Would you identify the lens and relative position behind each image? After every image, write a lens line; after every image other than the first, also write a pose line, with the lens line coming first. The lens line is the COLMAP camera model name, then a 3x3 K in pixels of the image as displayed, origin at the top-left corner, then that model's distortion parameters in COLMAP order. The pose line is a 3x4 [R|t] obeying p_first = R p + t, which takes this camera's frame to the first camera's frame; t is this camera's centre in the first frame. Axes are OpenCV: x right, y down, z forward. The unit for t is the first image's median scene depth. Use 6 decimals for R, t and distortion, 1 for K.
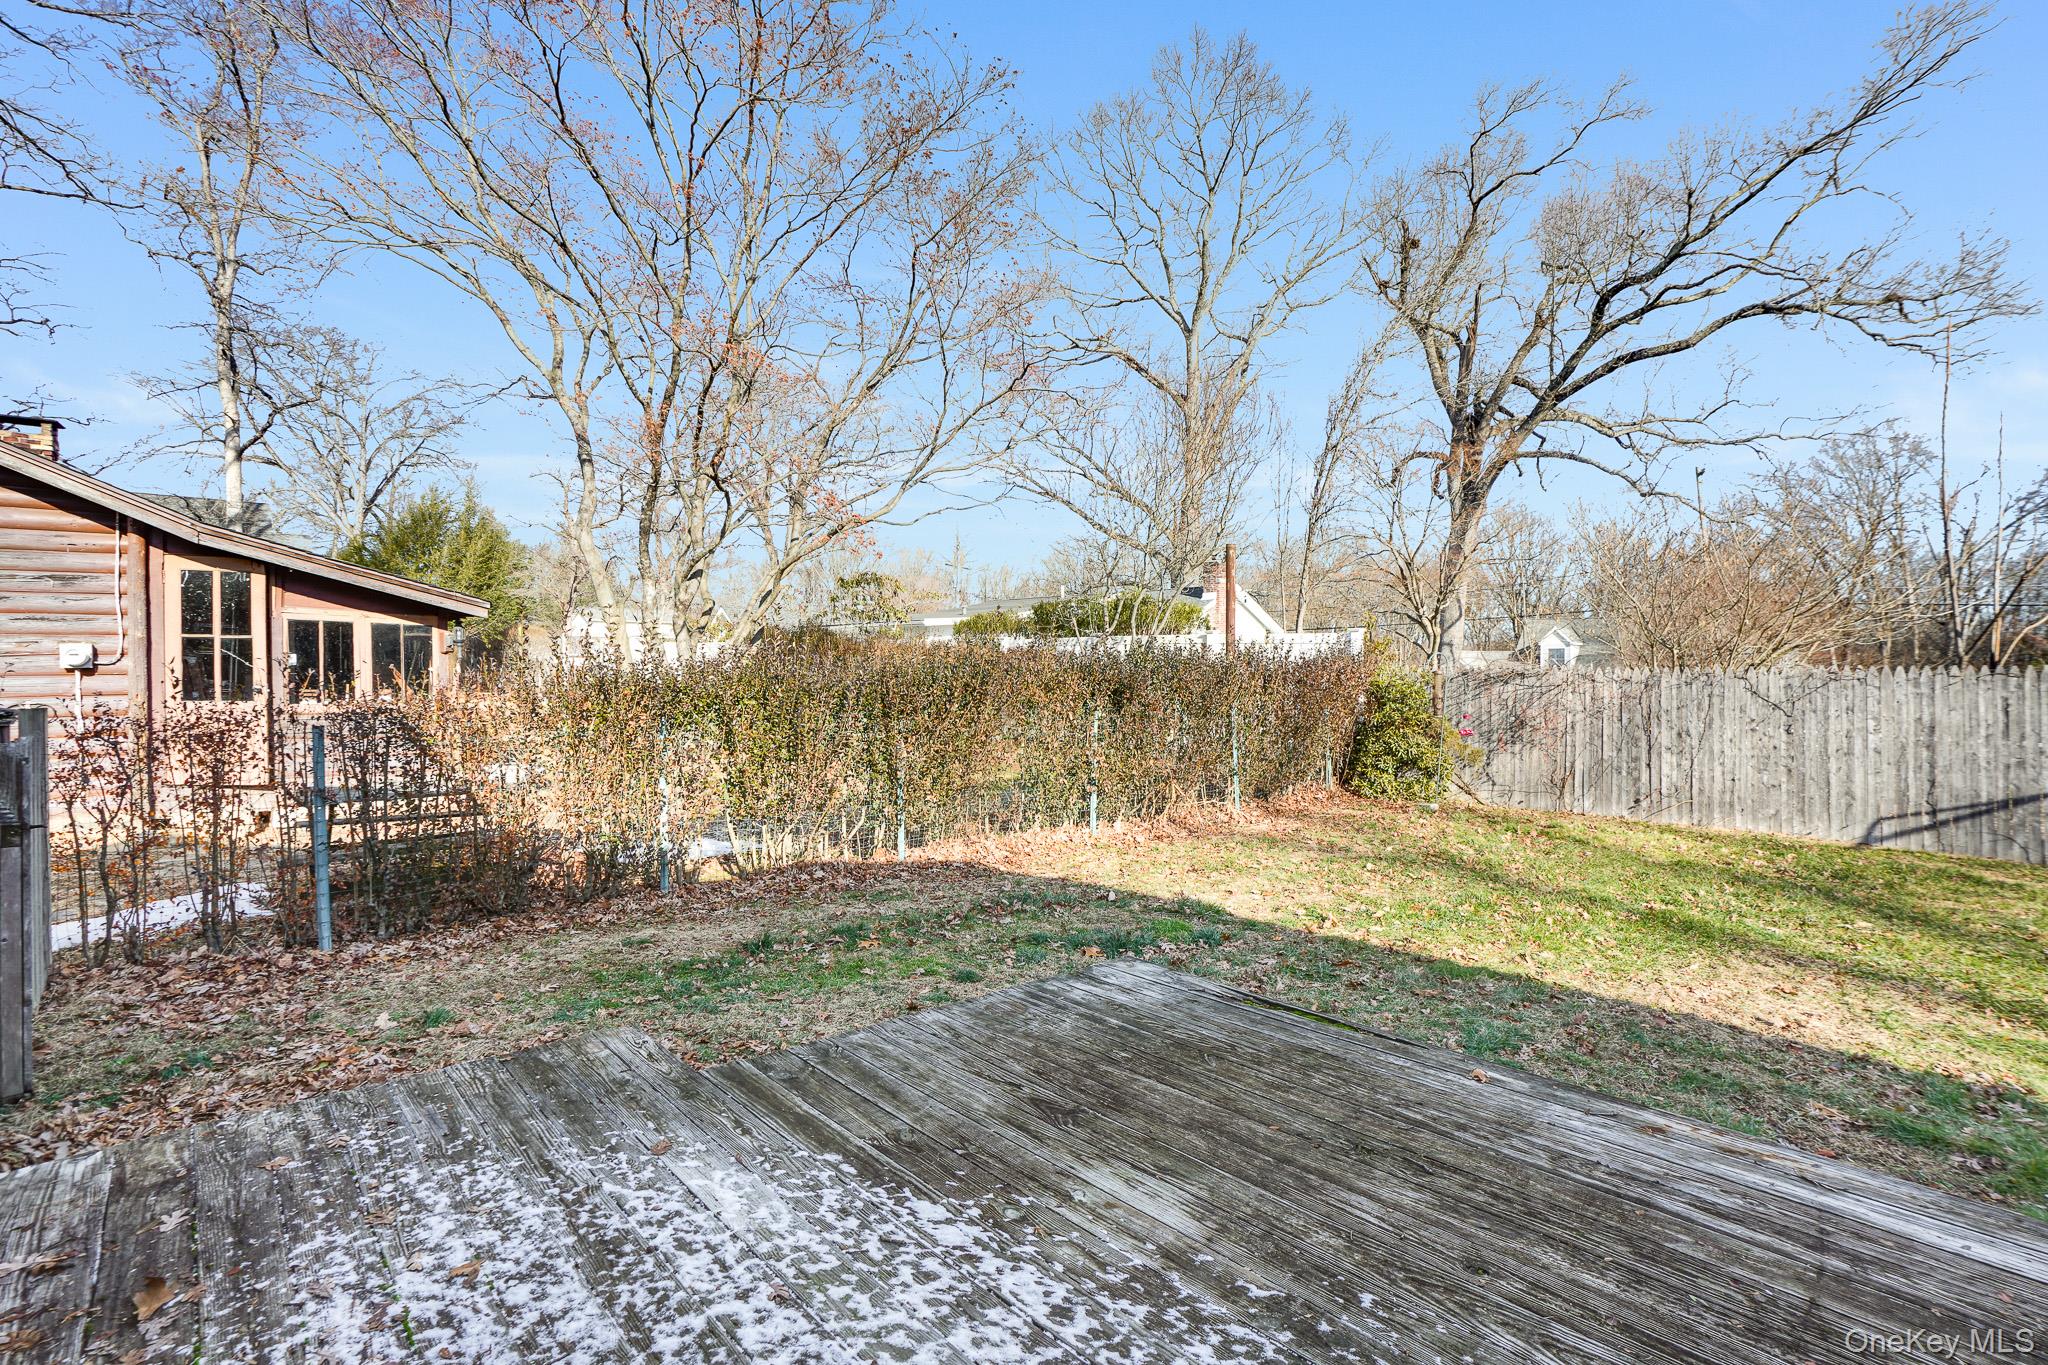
lens RADIAL K [[944.4, 0, 1024.0], [0, 944.4, 682.5], [0, 0, 1]] dist [-0.065930, 0.023848]
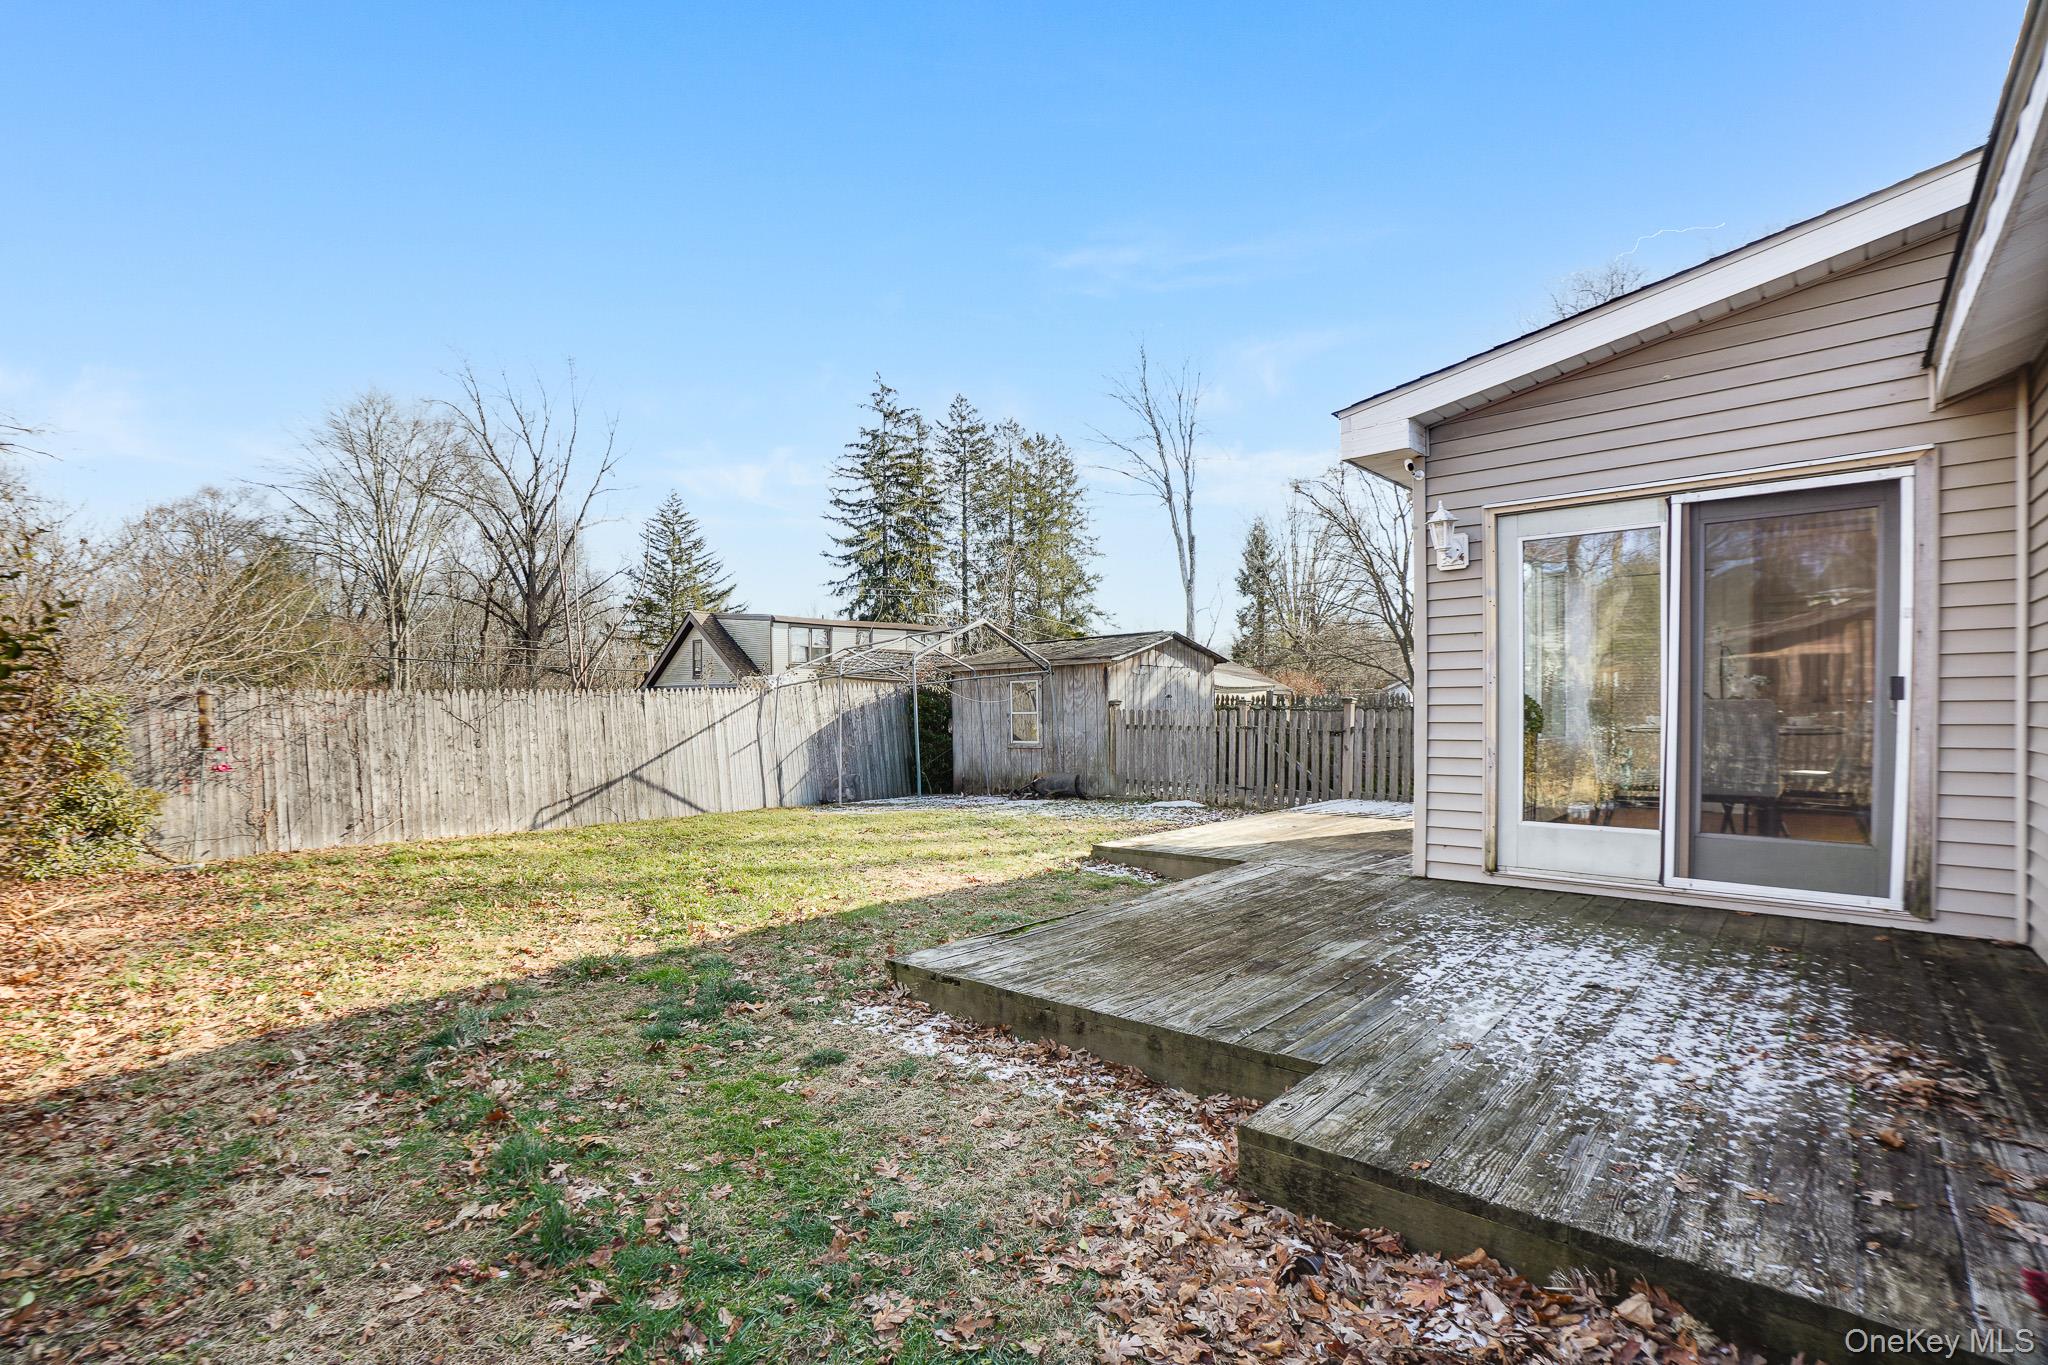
lens RADIAL K [[953.0, 0, 994.7], [0, 953.0, 722.2], [0, 0, 1]] dist [-0.061188, 0.022457]
pose [[-0.084218, -0.020713, 0.996232, -0.422654], [0.021791, 0.999507, 0.022623, 0.012108], [-0.996209, 0.023614, -0.083725, 0.465300]]
